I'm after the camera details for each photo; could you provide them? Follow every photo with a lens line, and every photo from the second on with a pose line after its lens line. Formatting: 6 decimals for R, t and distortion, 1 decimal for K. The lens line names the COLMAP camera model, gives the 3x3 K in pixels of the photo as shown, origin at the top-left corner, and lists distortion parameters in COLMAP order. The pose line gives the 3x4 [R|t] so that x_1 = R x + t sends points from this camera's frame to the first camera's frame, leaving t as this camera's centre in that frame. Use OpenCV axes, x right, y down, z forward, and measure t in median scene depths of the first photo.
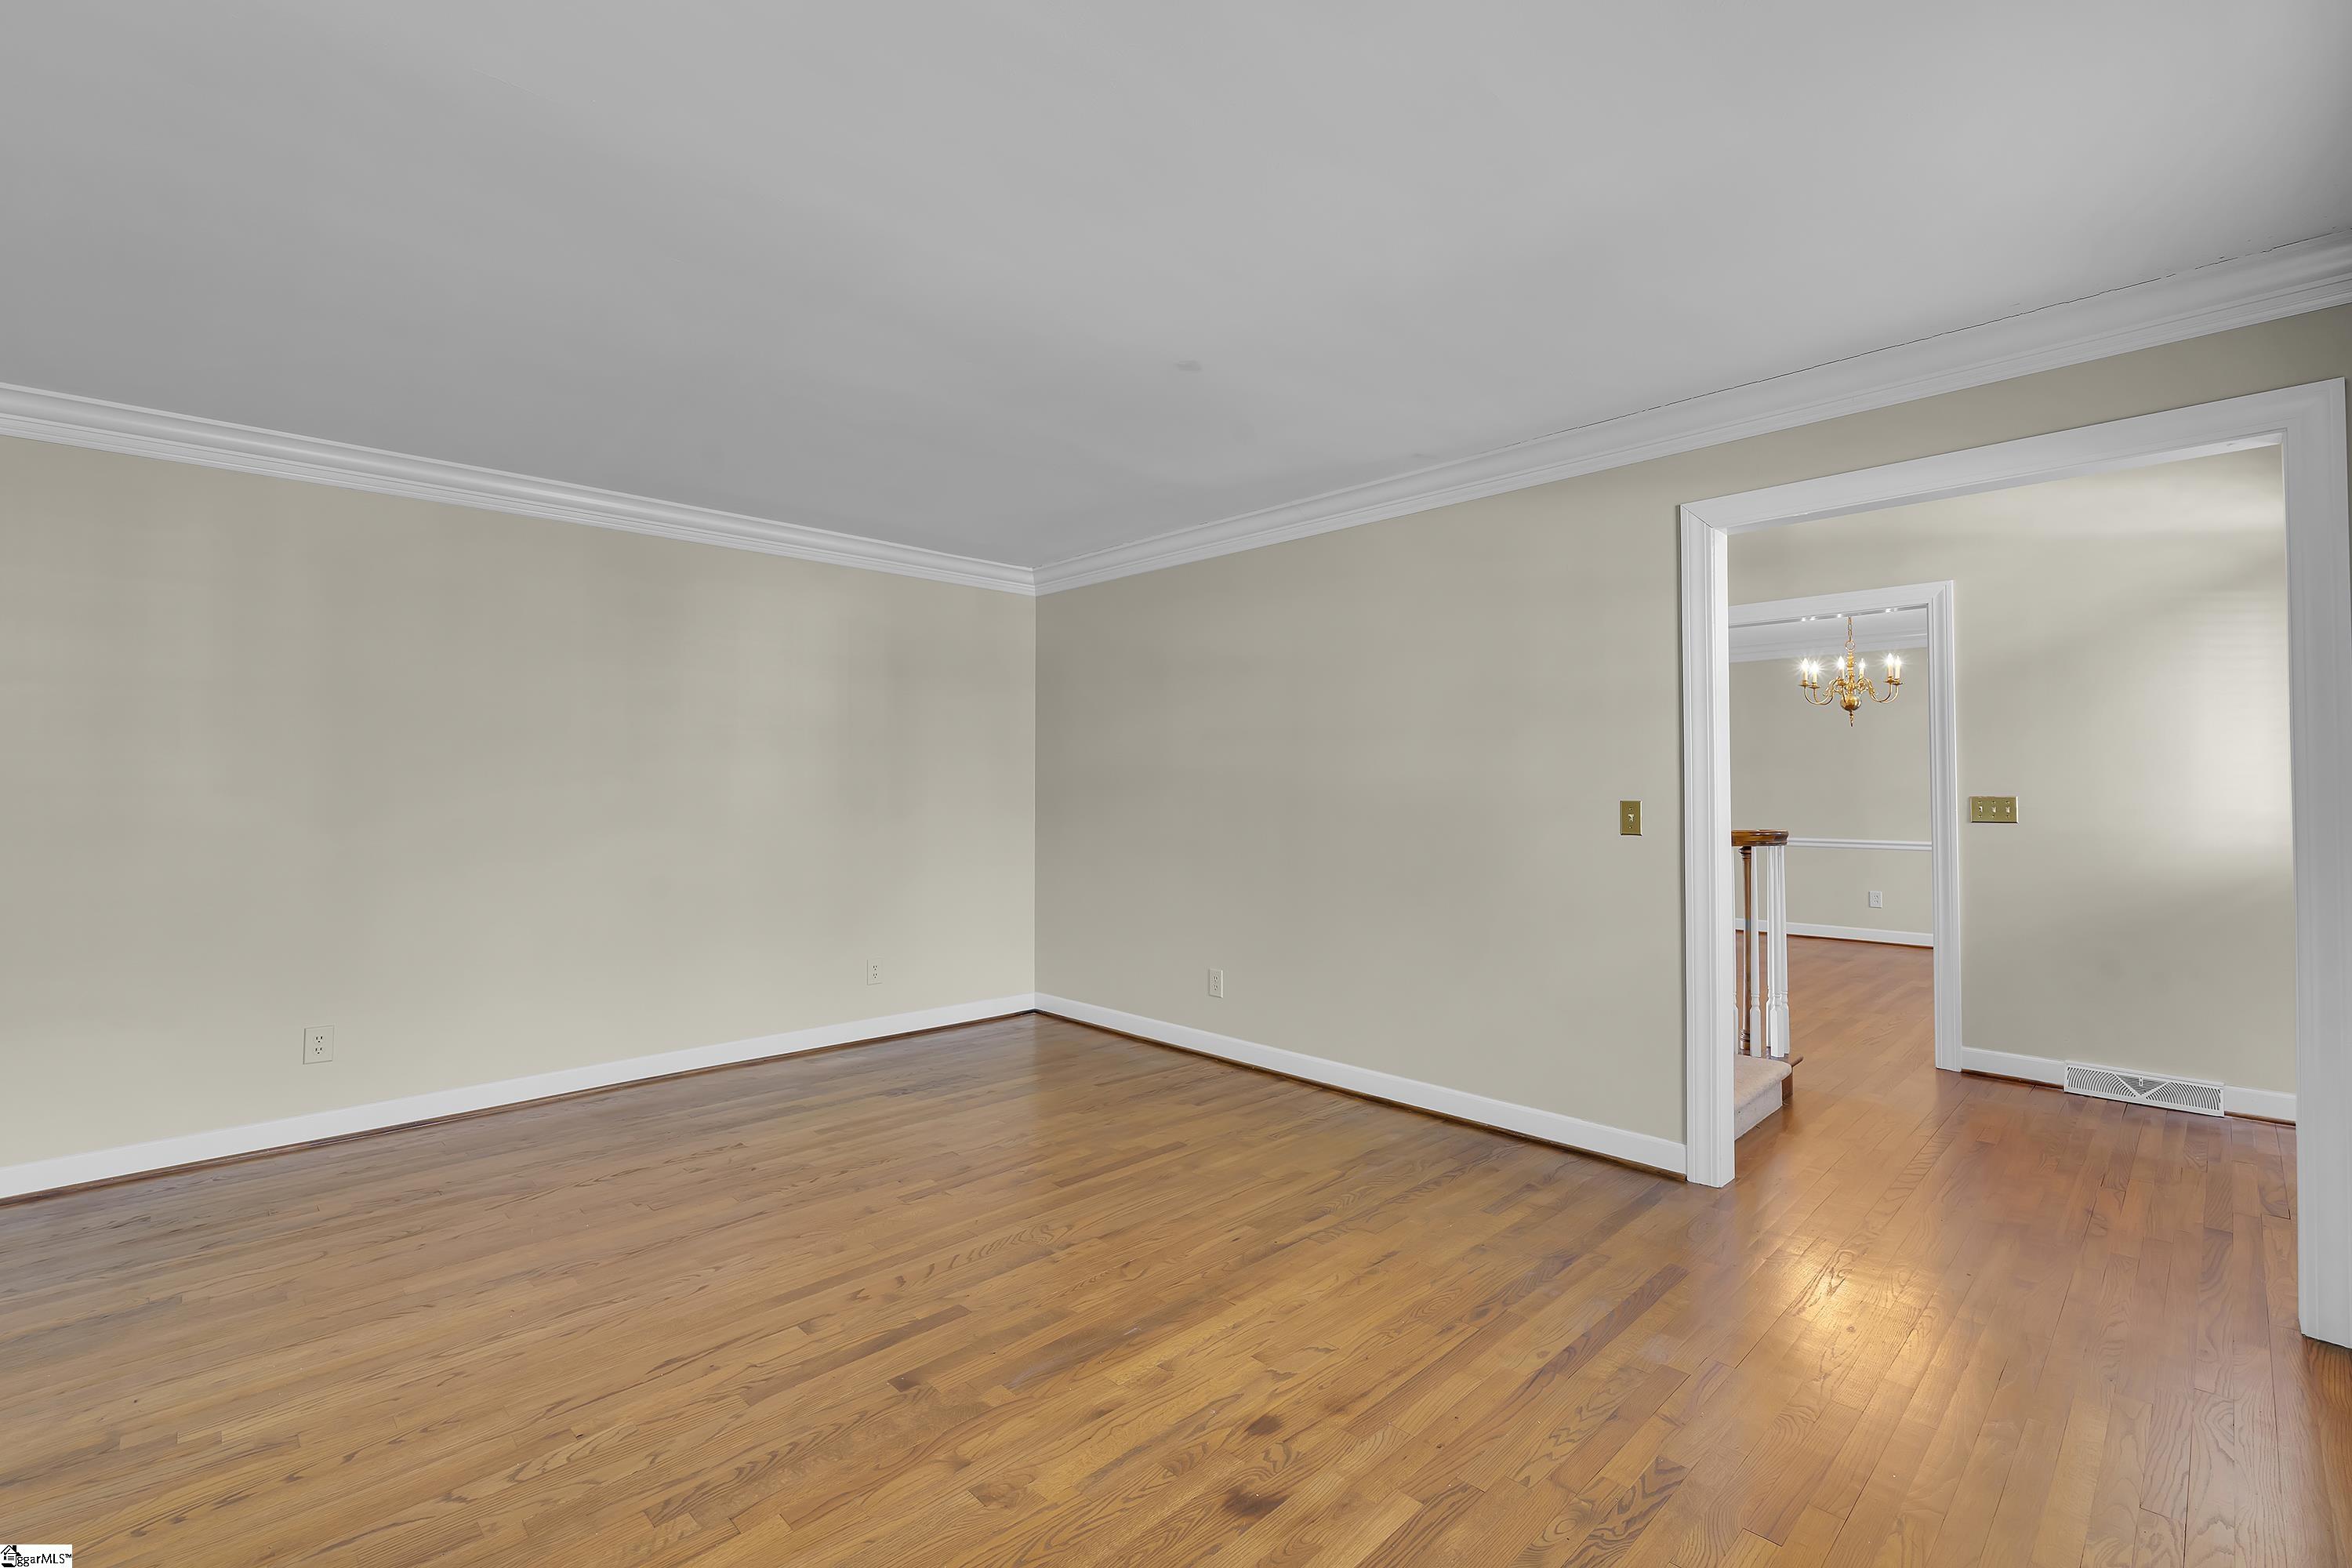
lens RADIAL K [[1034.5, 0, 1184.5], [0, 1034.5, 782.4], [0, 0, 1]] dist [-0.003319, -0.000896]
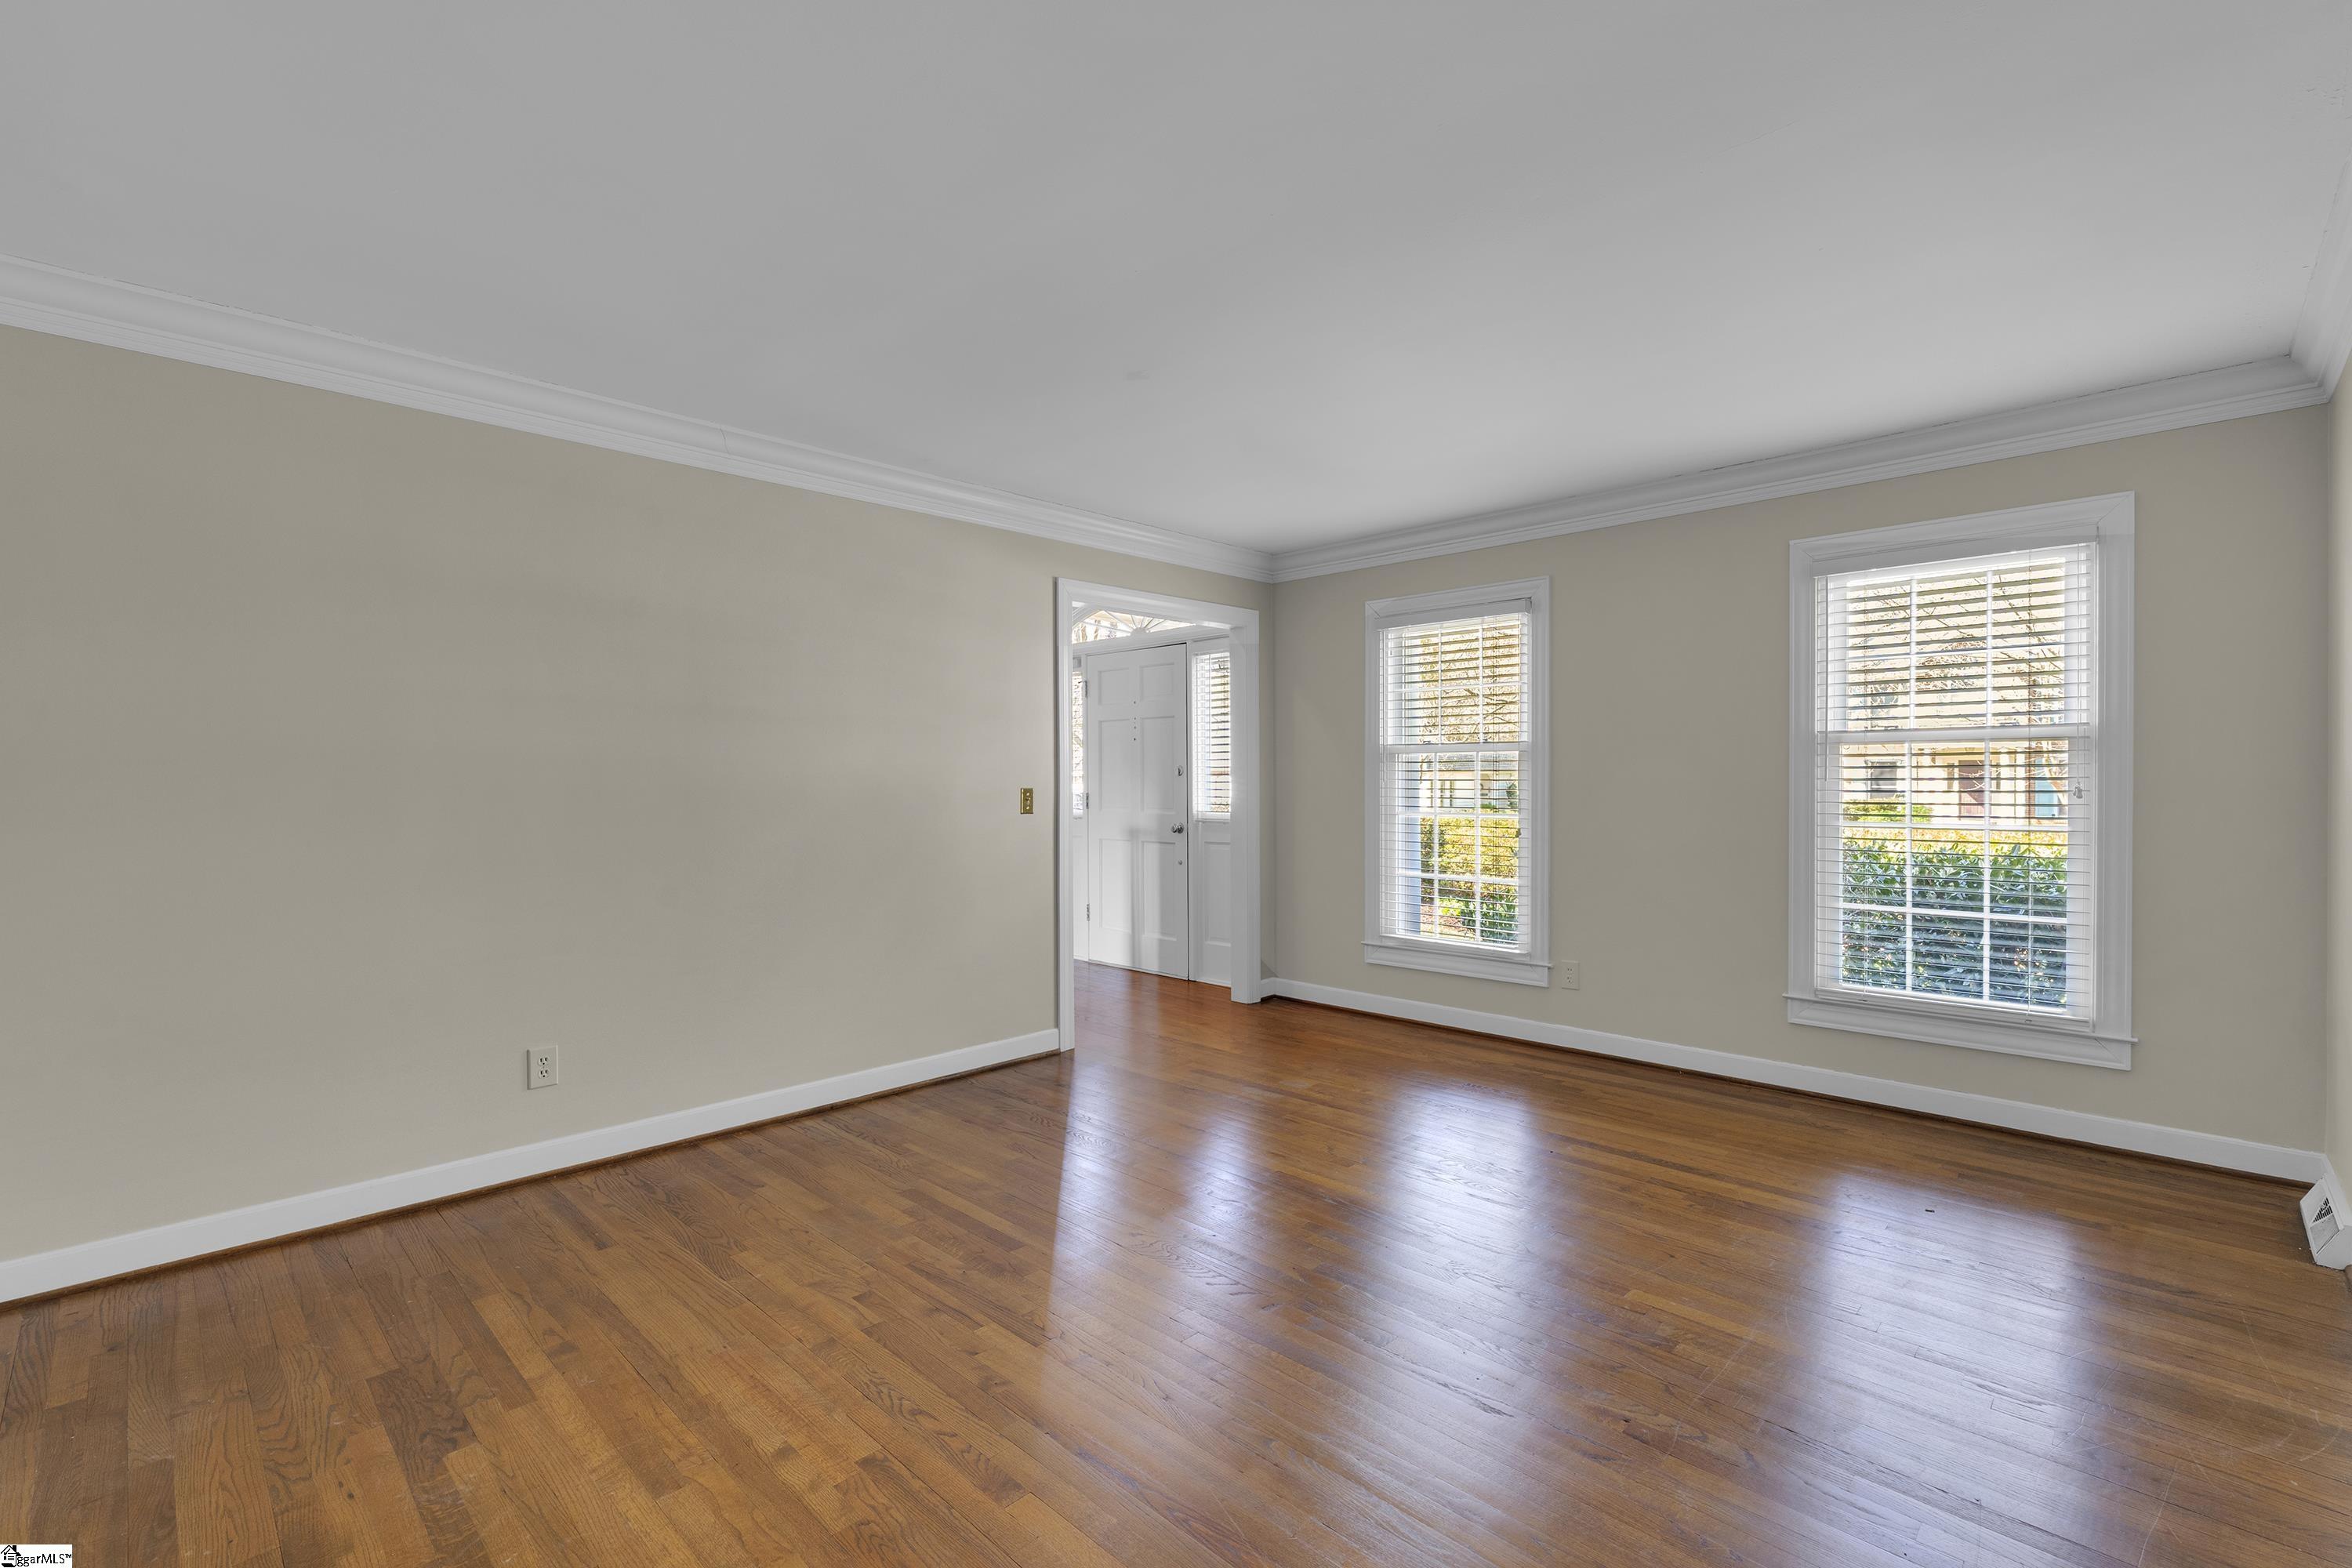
lens RADIAL K [[983.0, 0, 1176.0], [0, 983.0, 784.0], [0, 0, 1]] dist [-0.001378, -0.000229]
pose [[0.010210, 0.000220, 0.999948, -0.820293], [0.008242, 0.999966, -0.000304, 0.014285], [-0.999914, 0.008245, 0.010208, 0.771008]]
